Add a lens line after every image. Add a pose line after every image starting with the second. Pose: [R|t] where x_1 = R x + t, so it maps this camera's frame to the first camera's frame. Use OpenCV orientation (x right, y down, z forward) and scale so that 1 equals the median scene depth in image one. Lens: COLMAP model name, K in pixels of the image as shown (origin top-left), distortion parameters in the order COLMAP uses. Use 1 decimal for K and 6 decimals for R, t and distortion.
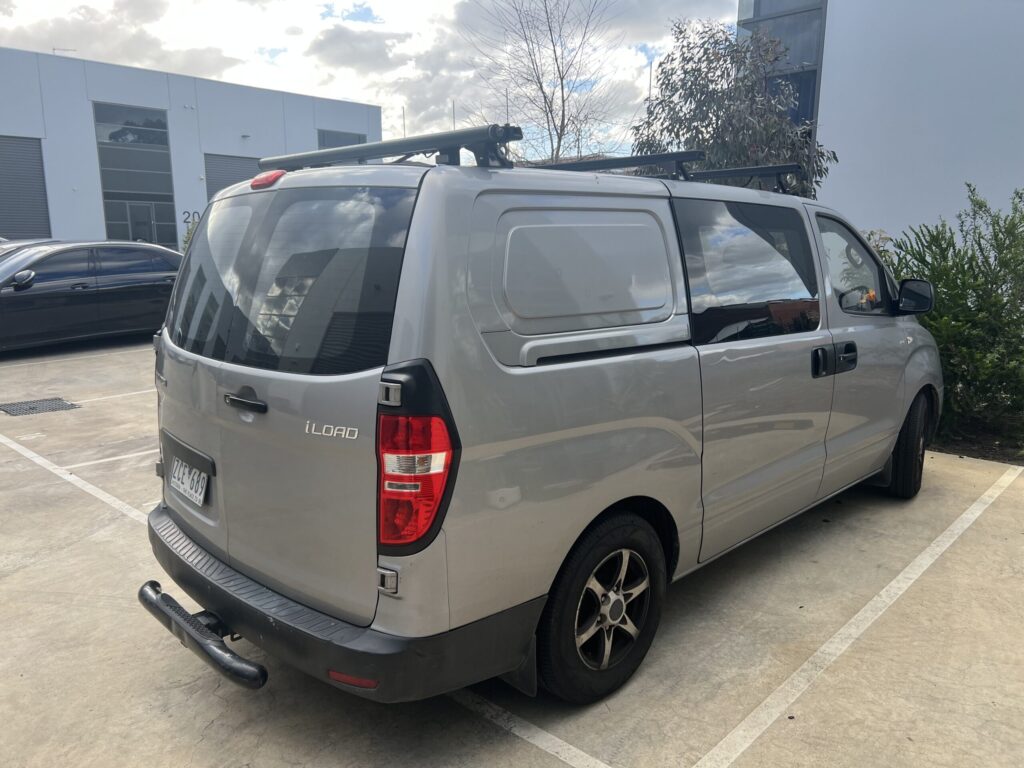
lens RADIAL K [[774.6, 0, 512.0], [0, 774.6, 384.0], [0, 0, 1]] dist [0.082663, -0.096115]
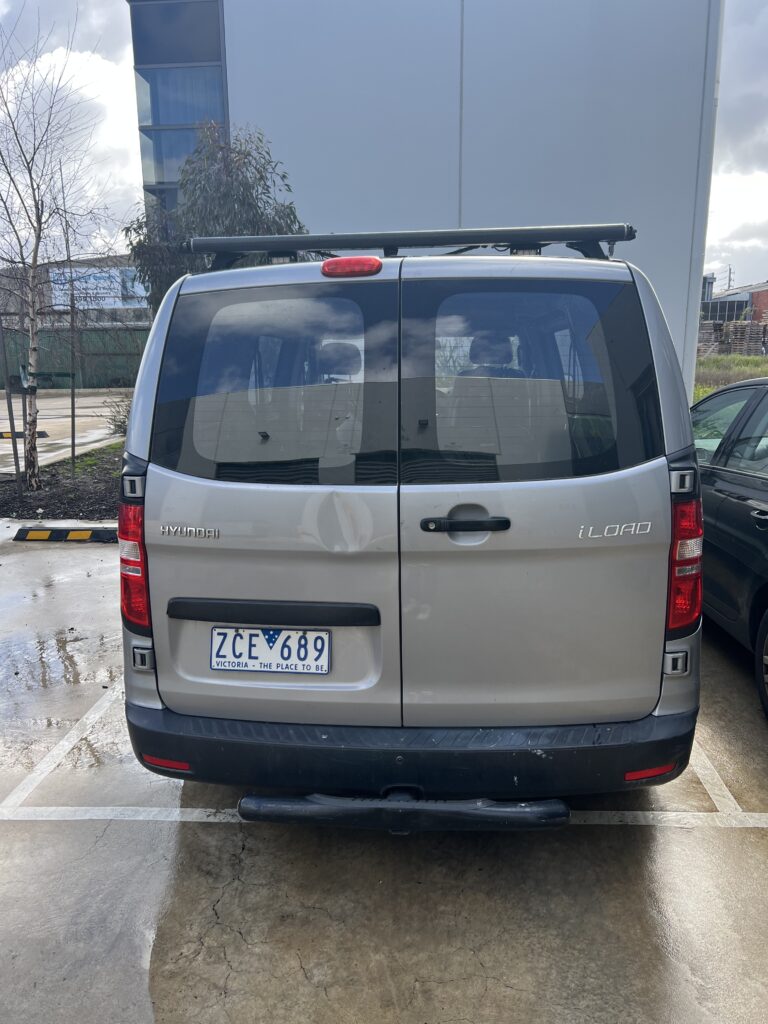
lens RADIAL K [[774.6, 0, 384.0], [0, 774.6, 512.0], [0, 0, 1]] dist [0.082663, -0.096115]
pose [[0.748809, -0.141910, 0.647416, -0.770130], [0.132697, 0.989131, 0.063334, -0.044021], [-0.649367, 0.038485, 0.759501, 0.324370]]
